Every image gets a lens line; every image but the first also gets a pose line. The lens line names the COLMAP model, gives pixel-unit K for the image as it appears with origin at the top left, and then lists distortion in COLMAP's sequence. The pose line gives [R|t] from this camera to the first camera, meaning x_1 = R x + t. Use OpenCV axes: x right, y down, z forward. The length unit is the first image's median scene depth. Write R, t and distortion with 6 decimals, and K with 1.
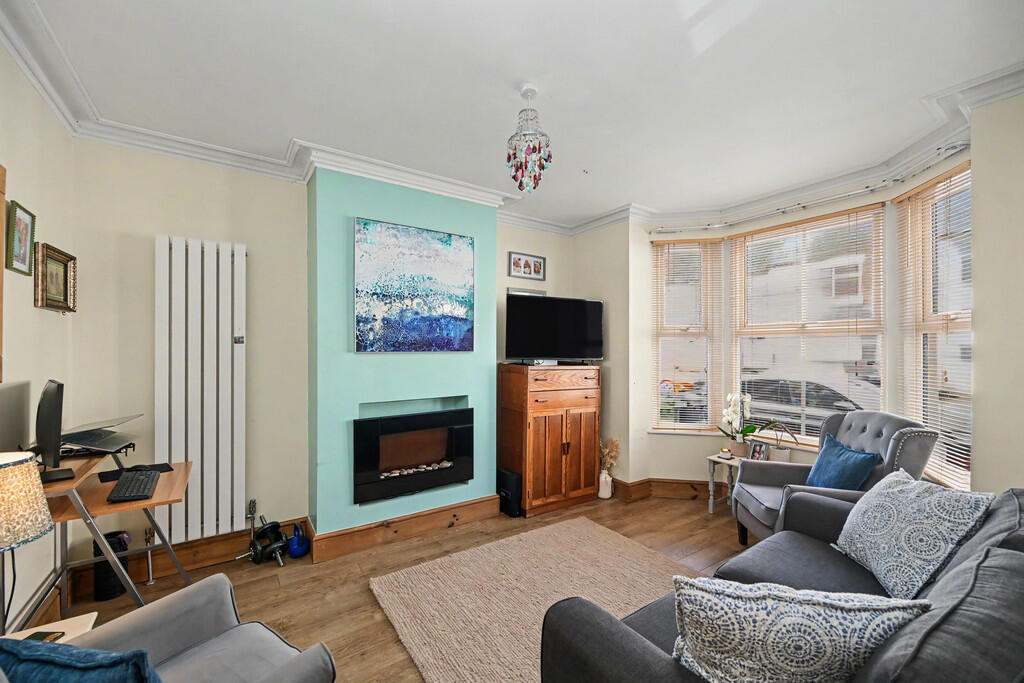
lens RADIAL K [[413.3, 0, 520.9], [0, 413.3, 345.0], [0, 0, 1]] dist [0.000106, 0.000552]
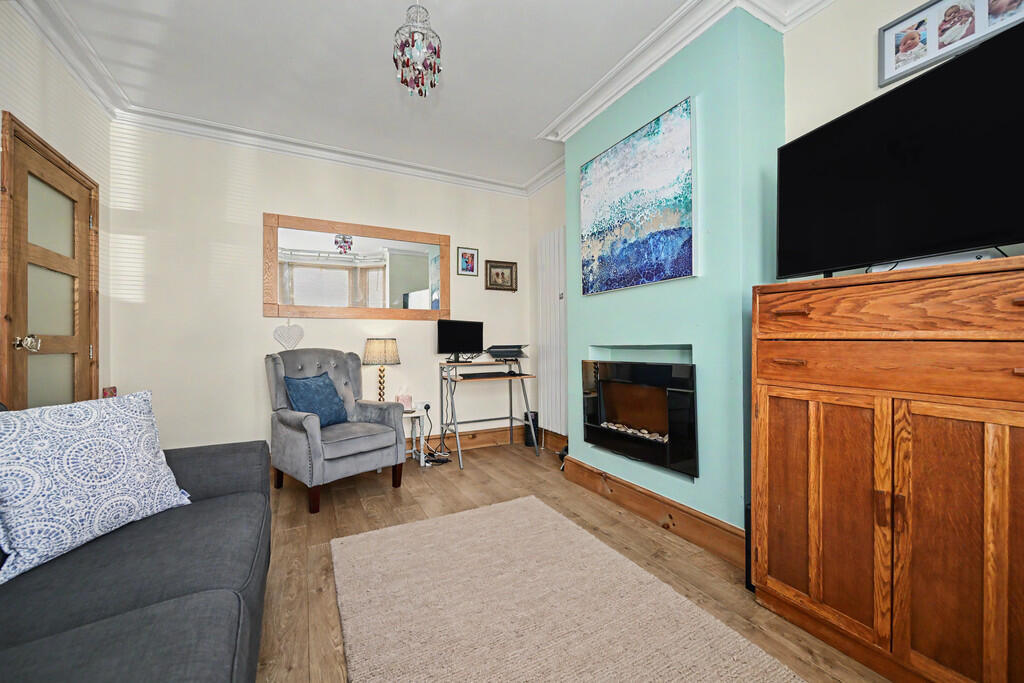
lens RADIAL K [[413.3, 0, 520.9], [0, 413.3, 345.0], [0, 0, 1]] dist [0.000106, 0.000552]
pose [[-0.140659, -0.007393, -0.990031, 0.591411], [0.011233, 0.999896, -0.009062, 0.134994], [0.989994, -0.012395, -0.140561, 0.894949]]
